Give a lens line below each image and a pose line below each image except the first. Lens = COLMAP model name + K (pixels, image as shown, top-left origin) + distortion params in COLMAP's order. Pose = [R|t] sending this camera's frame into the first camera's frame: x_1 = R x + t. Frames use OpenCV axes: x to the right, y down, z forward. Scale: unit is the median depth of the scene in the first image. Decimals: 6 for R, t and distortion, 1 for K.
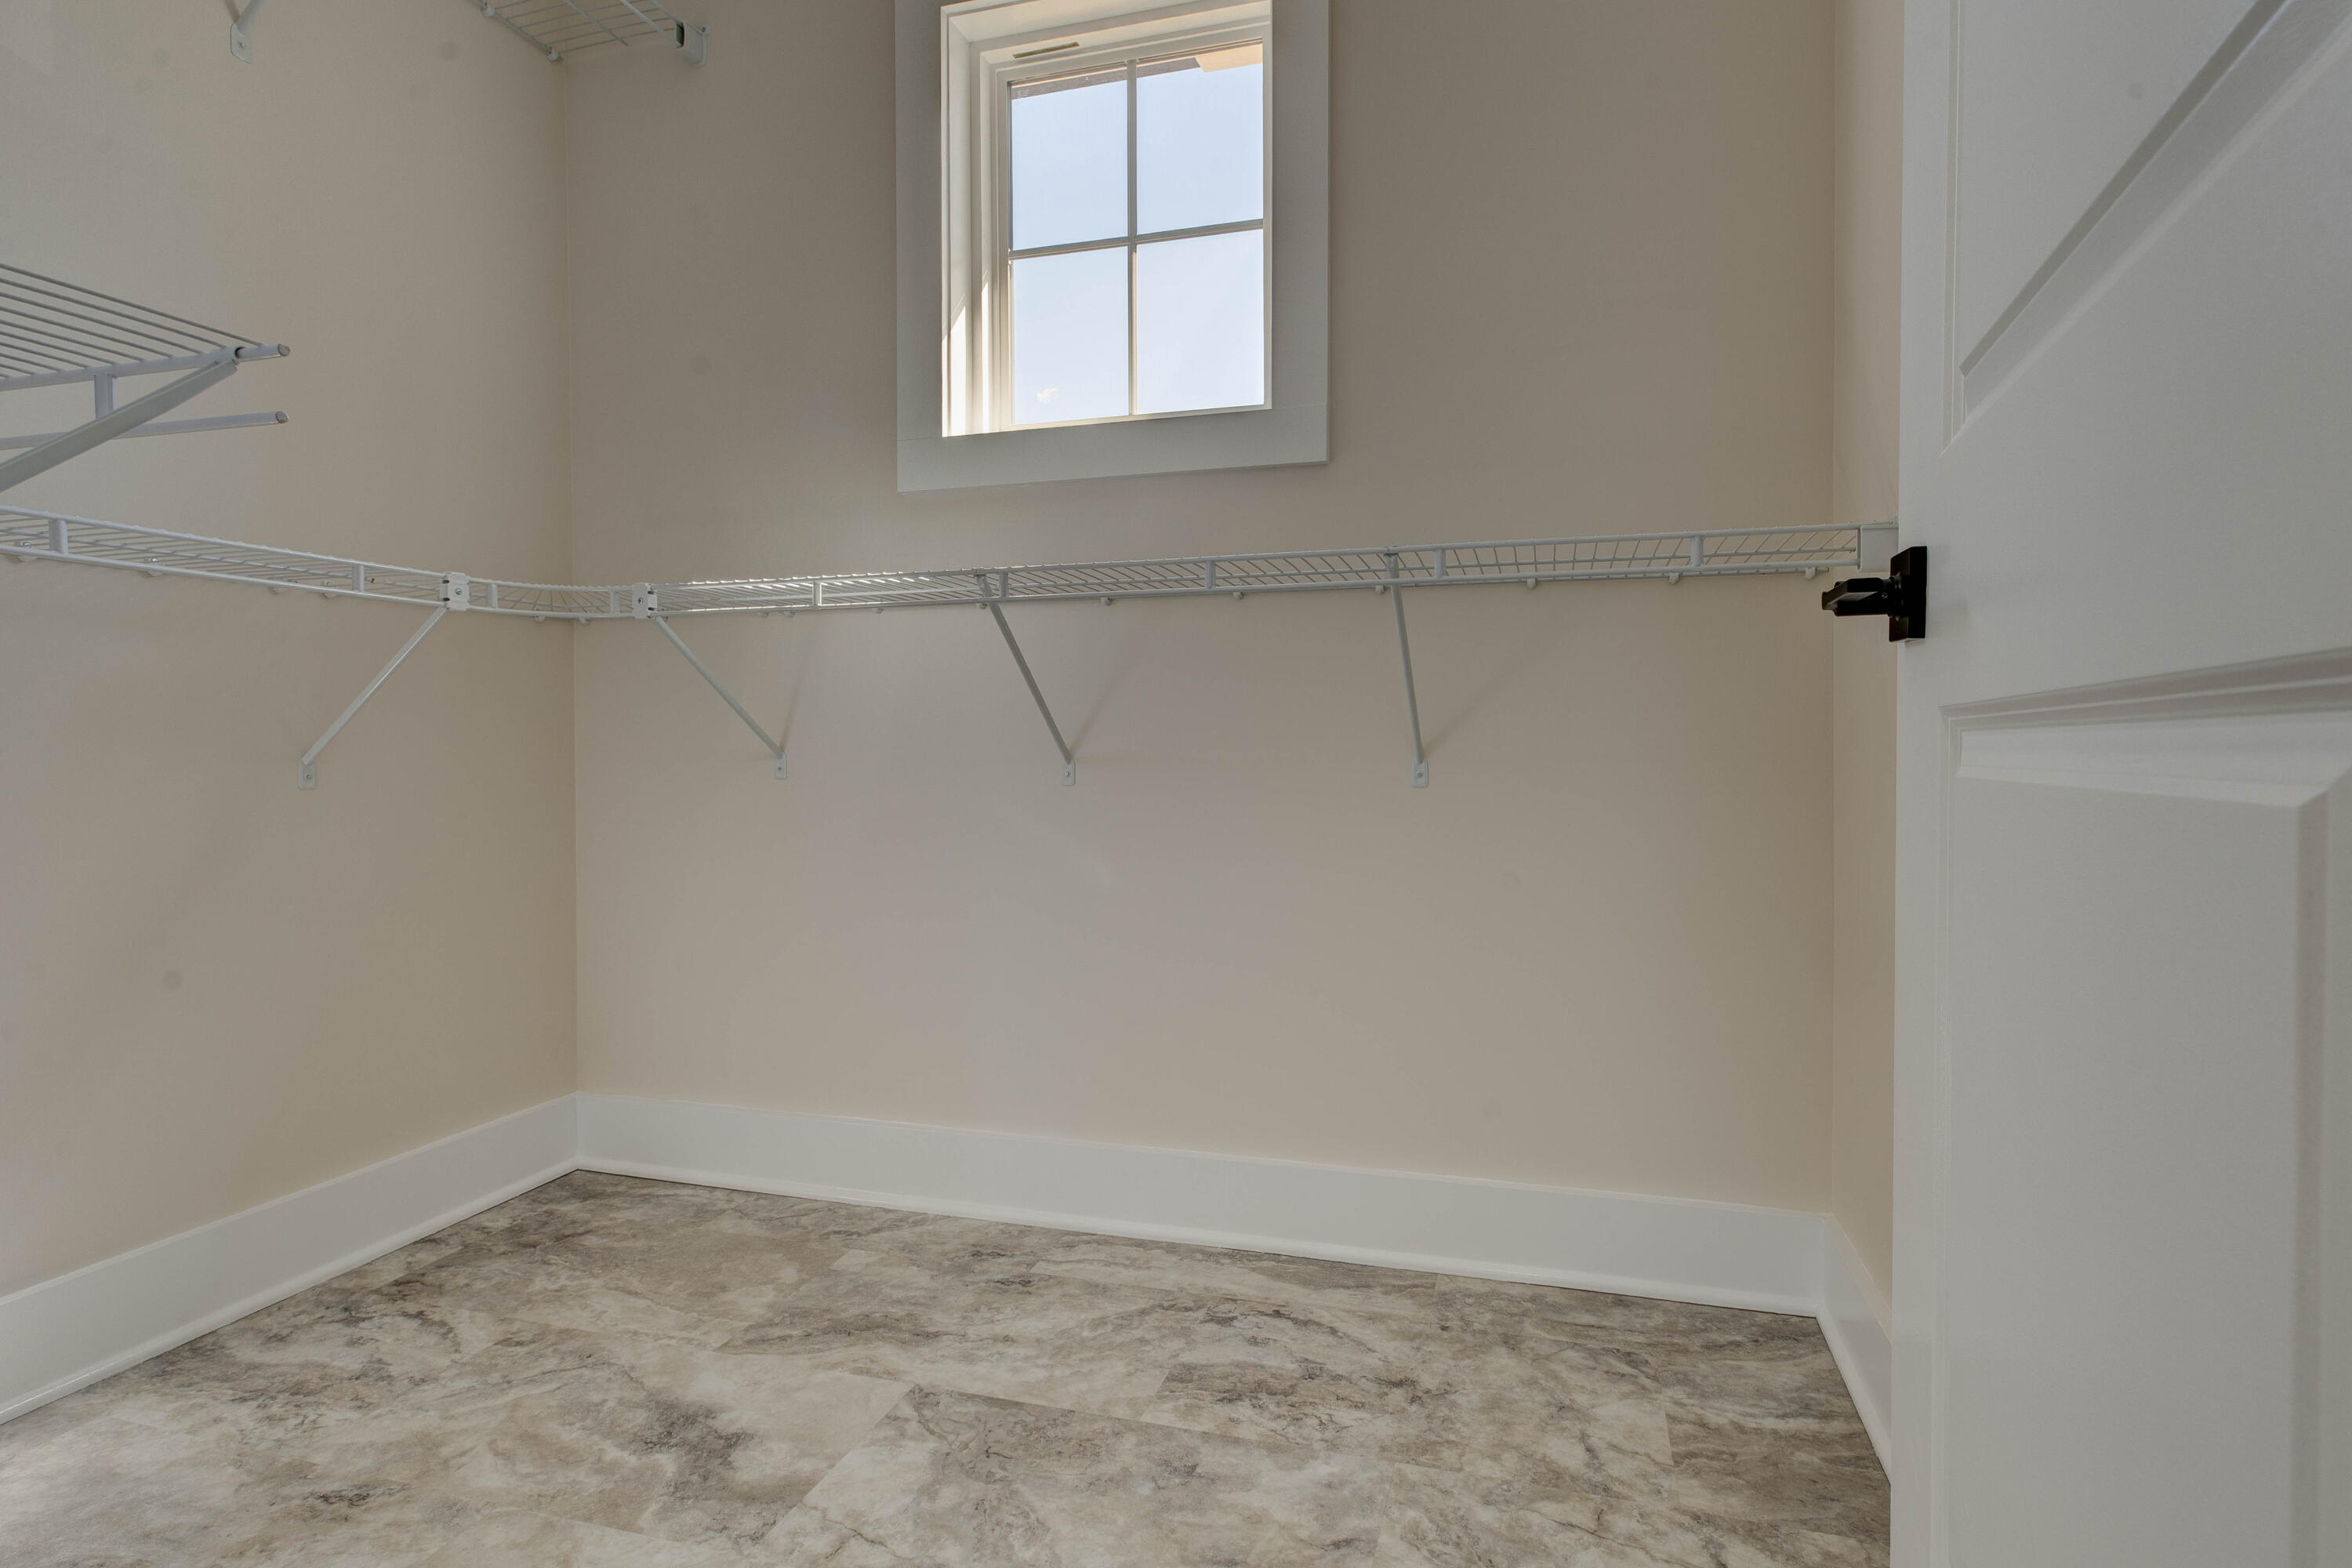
lens RADIAL K [[1072.3, 0, 1171.0], [0, 1072.3, 776.3], [0, 0, 1]] dist [-0.001427, -0.000198]
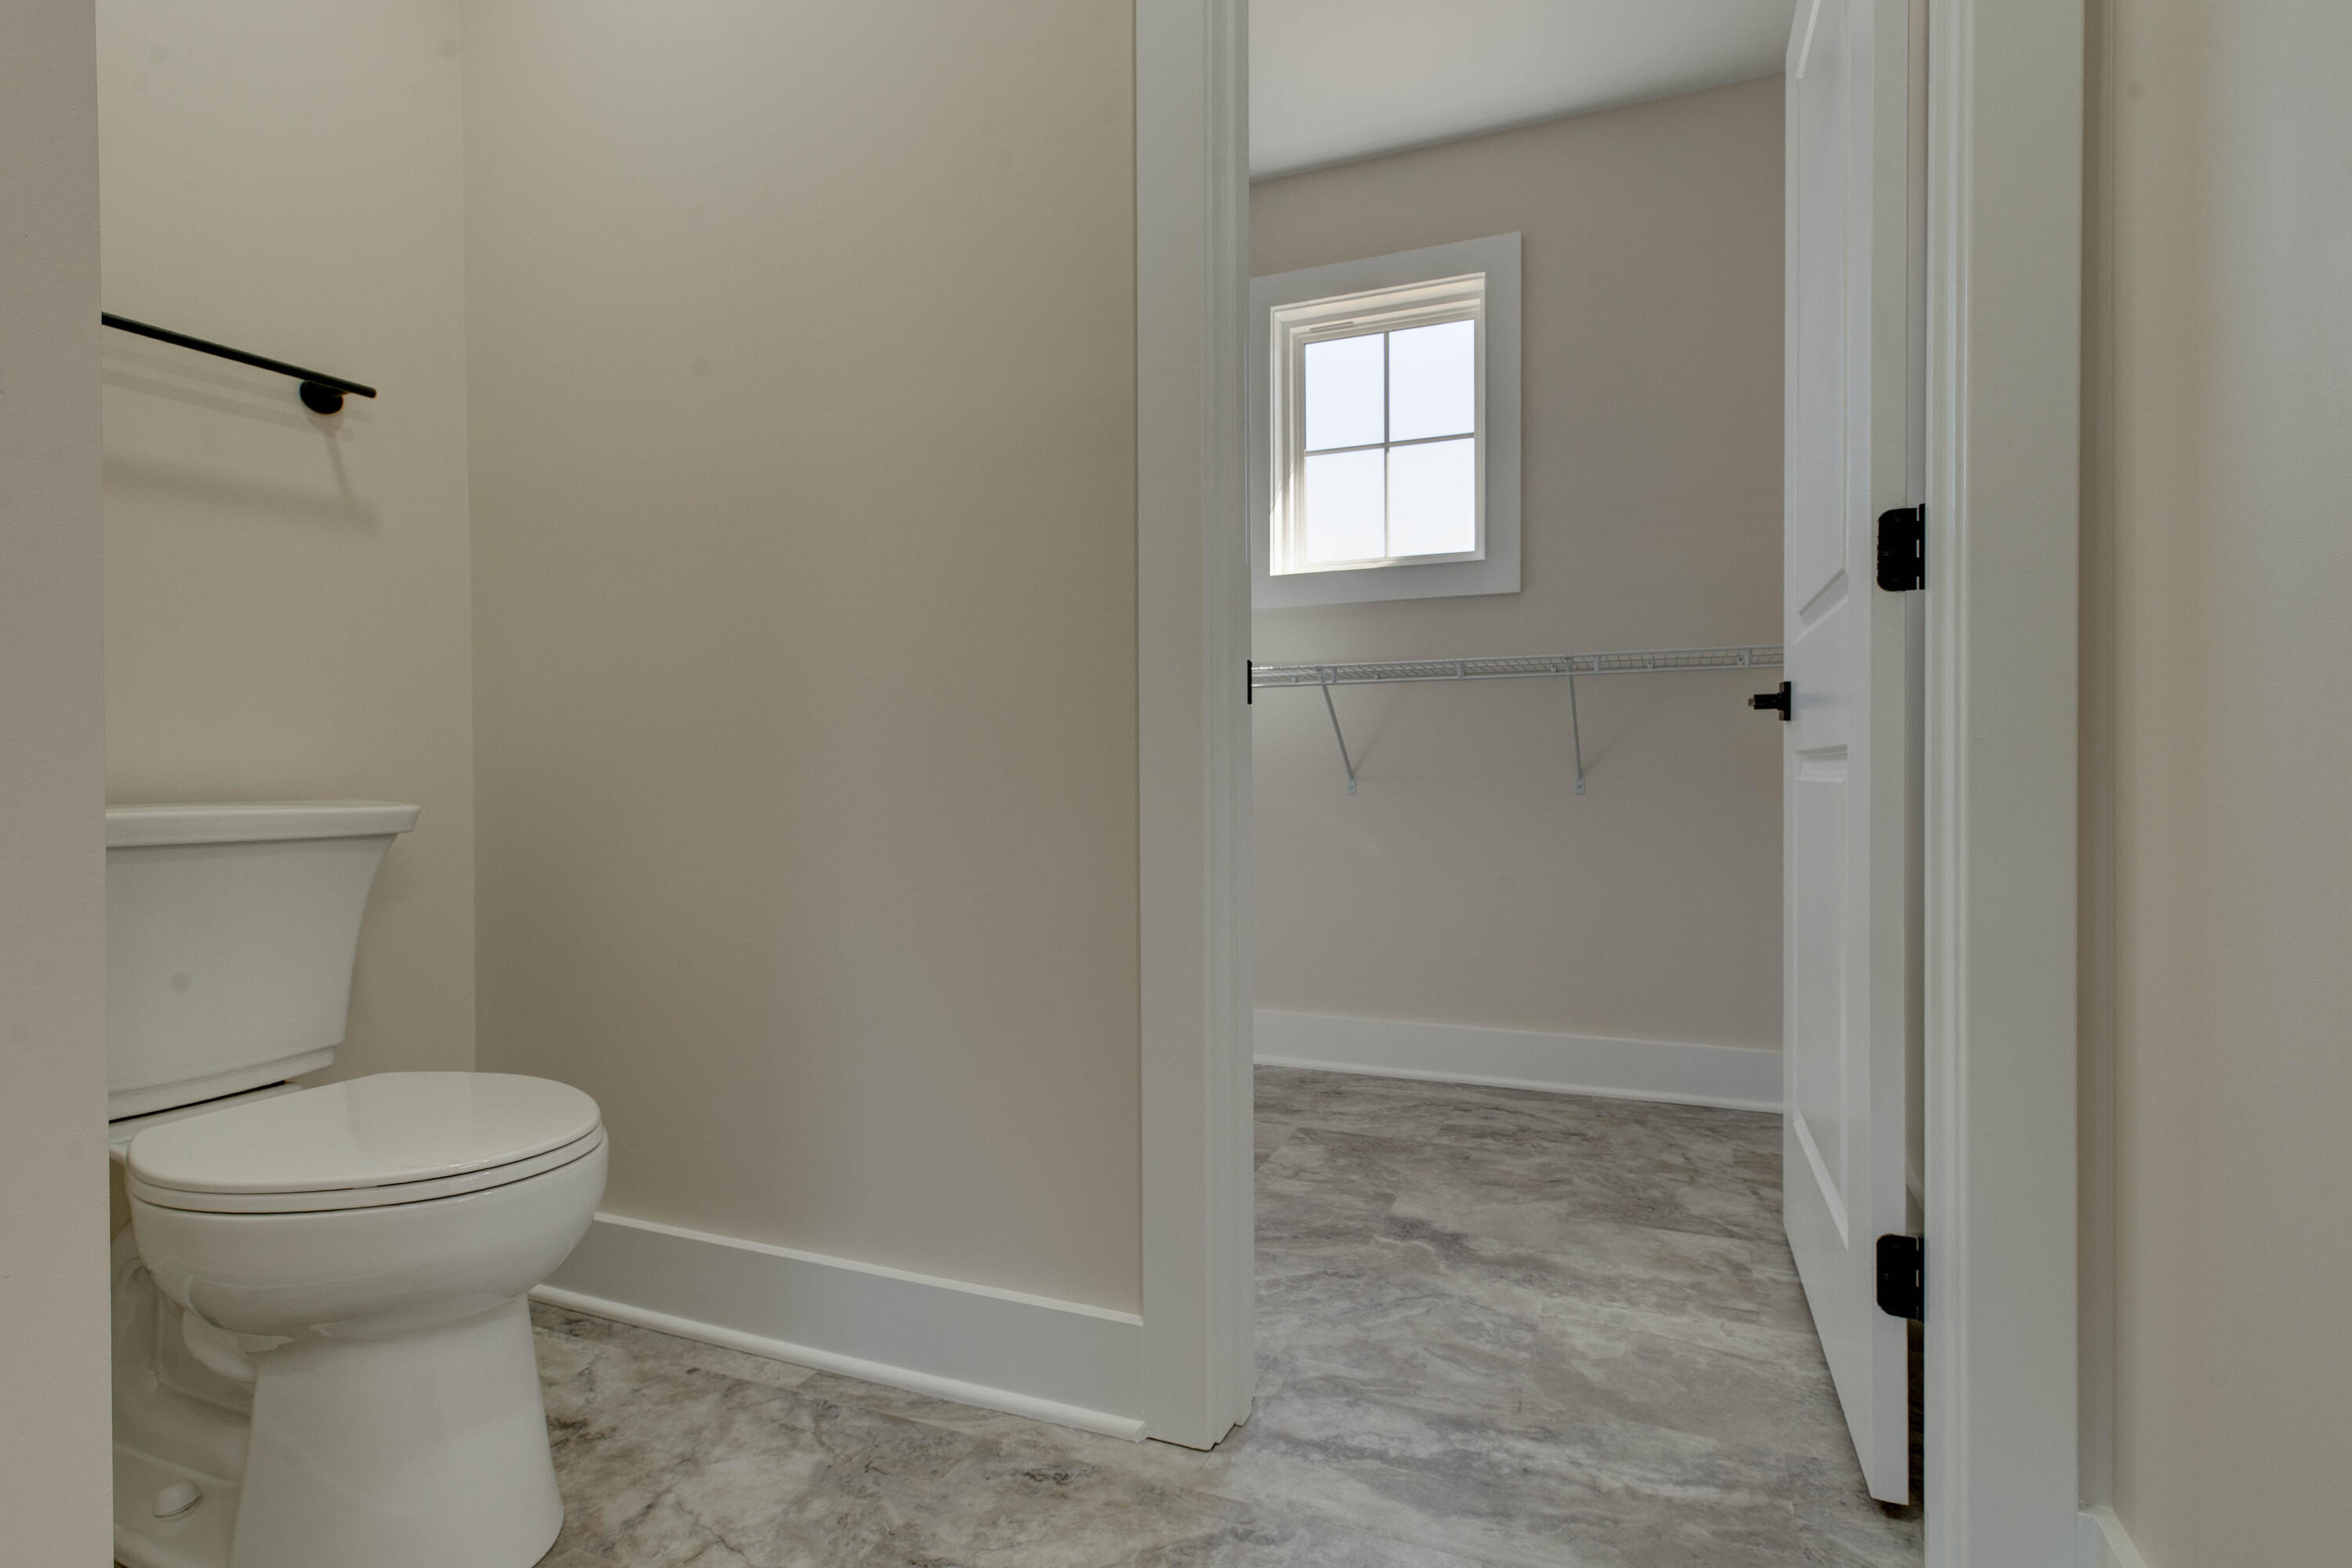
lens RADIAL K [[1139.5, 0, 1181.7], [0, 1139.5, 794.0], [0, 0, 1]] dist [-0.001619, 0.000011]
pose [[0.998455, -0.000312, -0.055565, -0.301863], [-0.000312, 0.999937, -0.011222, 0.033278], [0.055565, 0.011222, 0.998392, -0.831054]]
